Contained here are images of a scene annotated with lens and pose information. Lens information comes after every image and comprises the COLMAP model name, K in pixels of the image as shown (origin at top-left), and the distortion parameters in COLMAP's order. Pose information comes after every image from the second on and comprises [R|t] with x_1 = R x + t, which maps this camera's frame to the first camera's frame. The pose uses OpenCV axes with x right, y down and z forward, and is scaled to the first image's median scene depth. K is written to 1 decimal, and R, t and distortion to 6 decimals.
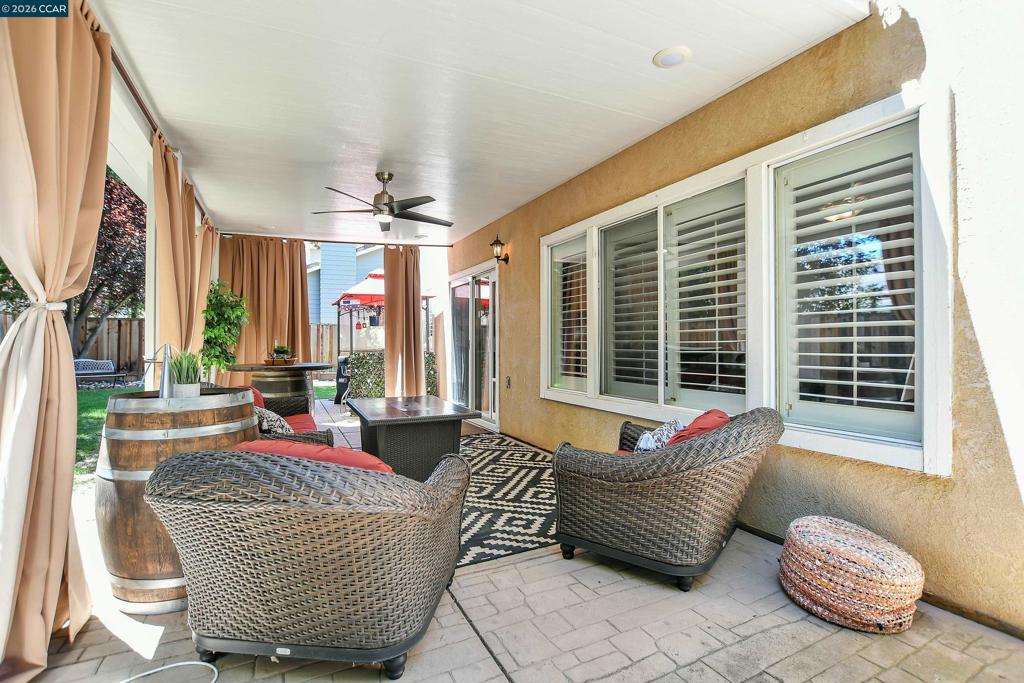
lens RADIAL K [[458.6, 0, 512.0], [0, 458.6, 341.5], [0, 0, 1]] dist [-0.022826, -0.000029]
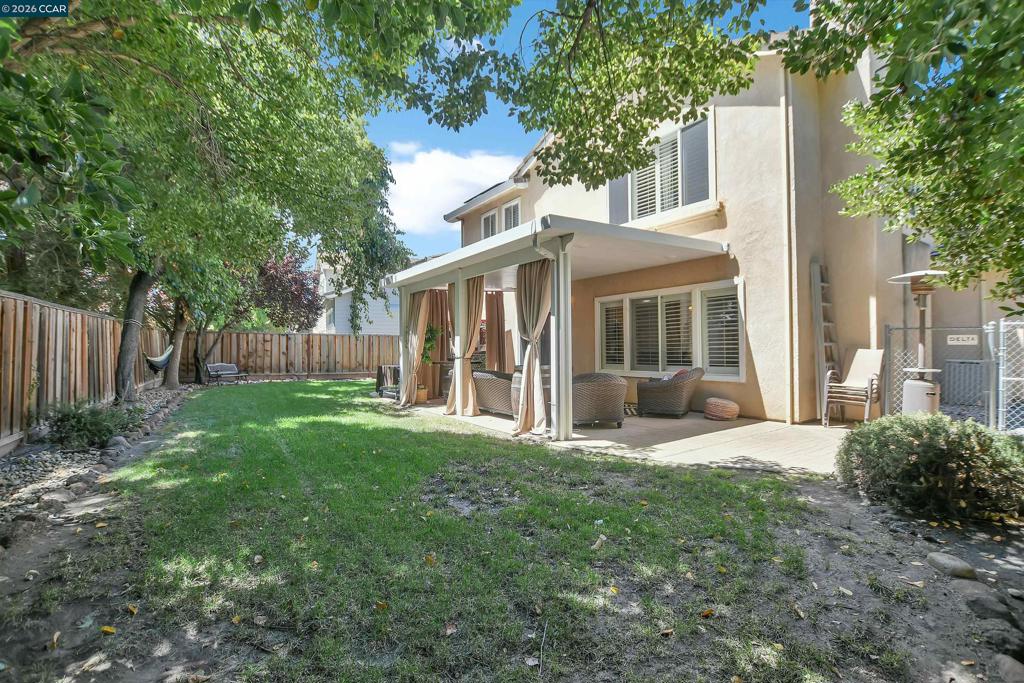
lens RADIAL K [[458.6, 0, 512.0], [0, 458.6, 341.5], [0, 0, 1]] dist [-0.022826, -0.000029]
pose [[0.992275, -0.002935, 0.124022, -1.003681], [0.004803, 0.999880, -0.014760, -0.000282], [-0.123964, 0.015242, 0.992170, -1.778530]]
